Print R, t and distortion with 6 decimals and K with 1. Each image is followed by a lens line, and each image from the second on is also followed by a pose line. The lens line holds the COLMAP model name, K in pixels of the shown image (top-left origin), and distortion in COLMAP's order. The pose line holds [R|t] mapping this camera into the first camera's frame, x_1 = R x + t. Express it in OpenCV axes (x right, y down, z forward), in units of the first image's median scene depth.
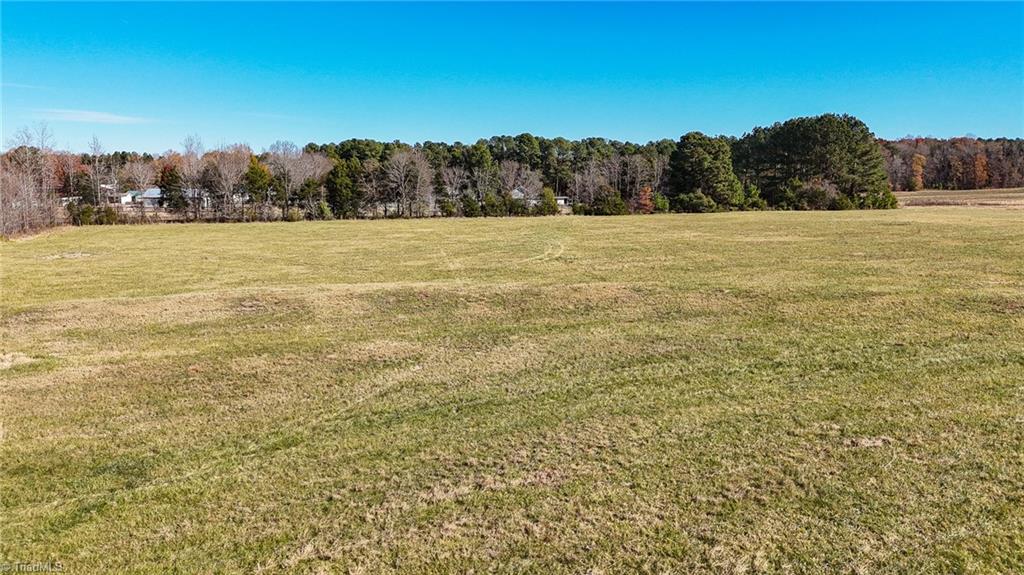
lens RADIAL K [[741.3, 0, 515.7], [0, 741.3, 294.1], [0, 0, 1]] dist [0.074217, -0.074555]
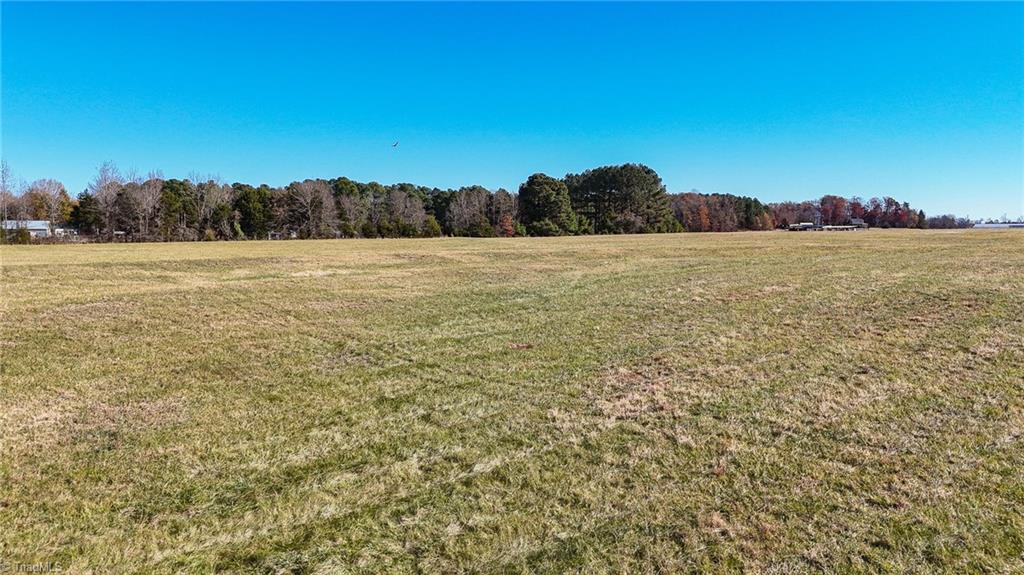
lens RADIAL K [[741.3, 0, 512.7], [0, 741.3, 287.4], [0, 0, 1]] dist [0.074217, -0.074555]
pose [[0.948228, -0.022572, 0.316788, -0.197925], [0.047790, 0.996255, -0.072063, 0.059924], [-0.313975, 0.083471, 0.945755, -0.143161]]
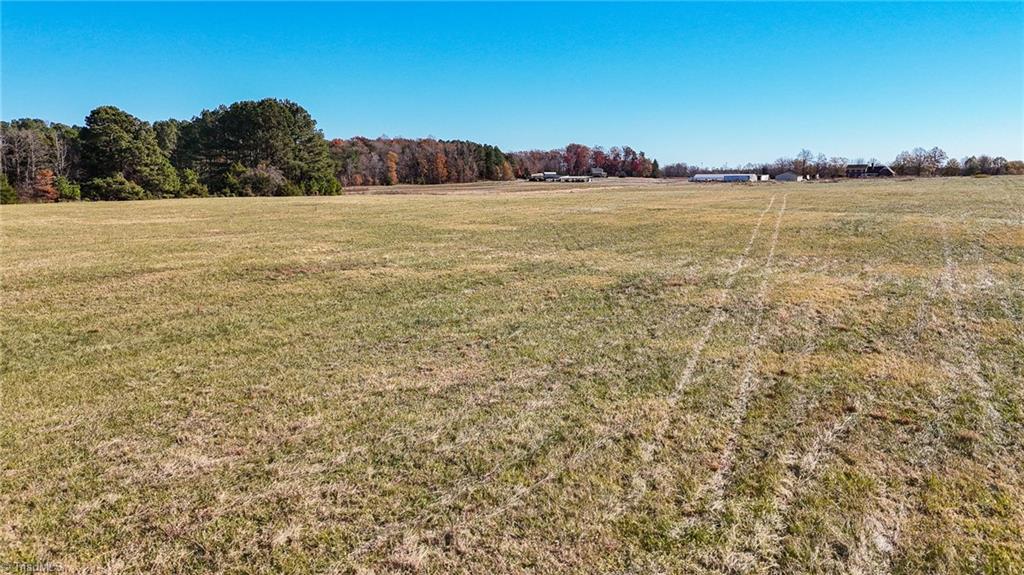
lens RADIAL K [[741.3, 0, 509.2], [0, 741.3, 287.8], [0, 0, 1]] dist [0.074217, -0.074555]
pose [[0.818672, -0.083944, 0.568094, 0.107053], [0.087906, 0.995918, 0.020481, 0.011397], [-0.567494, 0.033172, 0.822709, 0.040609]]
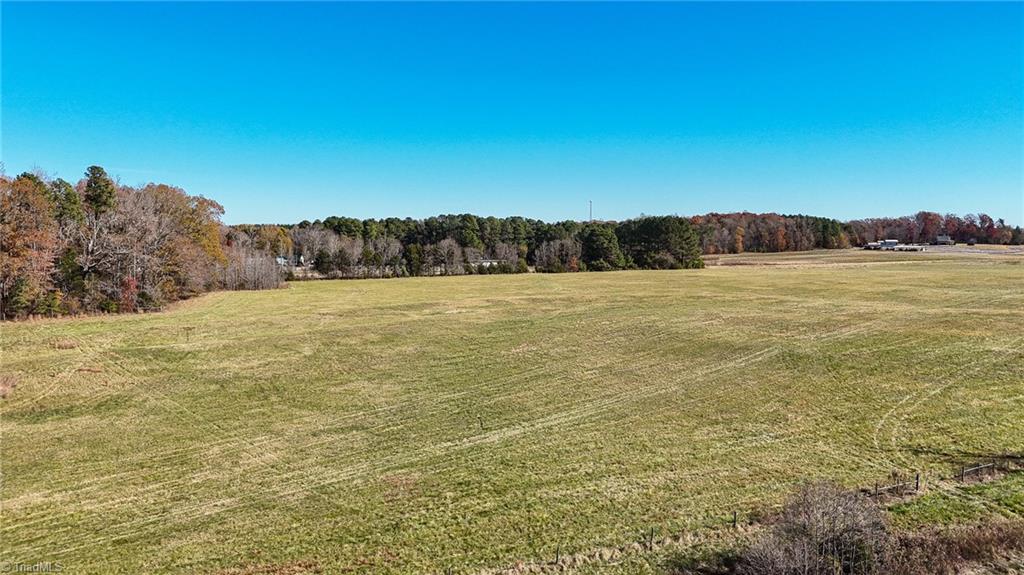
lens RADIAL K [[741.3, 0, 509.4], [0, 741.3, 287.2], [0, 0, 1]] dist [0.074217, -0.074555]
pose [[0.988144, -0.011504, 0.153096, -0.249171], [0.024336, 0.996318, -0.082209, 0.071246], [-0.151587, 0.084960, 0.984786, -0.729586]]
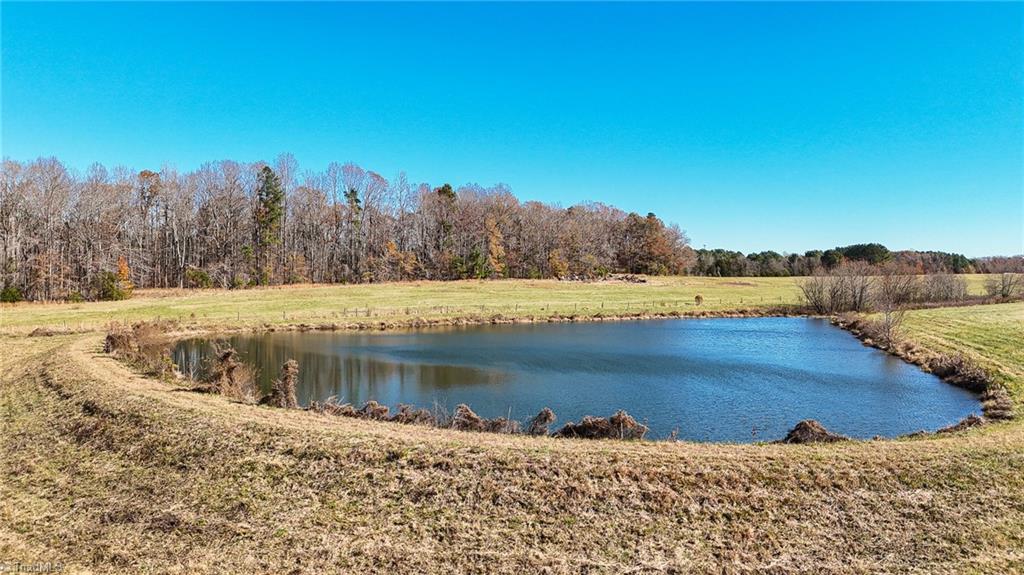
lens RADIAL K [[741.3, 0, 507.1], [0, 741.3, 287.3], [0, 0, 1]] dist [0.074217, -0.074555]
pose [[0.998198, 0.004744, 0.059814, -1.141463], [0.004109, 0.989125, -0.147018, 0.334682], [-0.059861, 0.146999, 0.987324, -1.698454]]
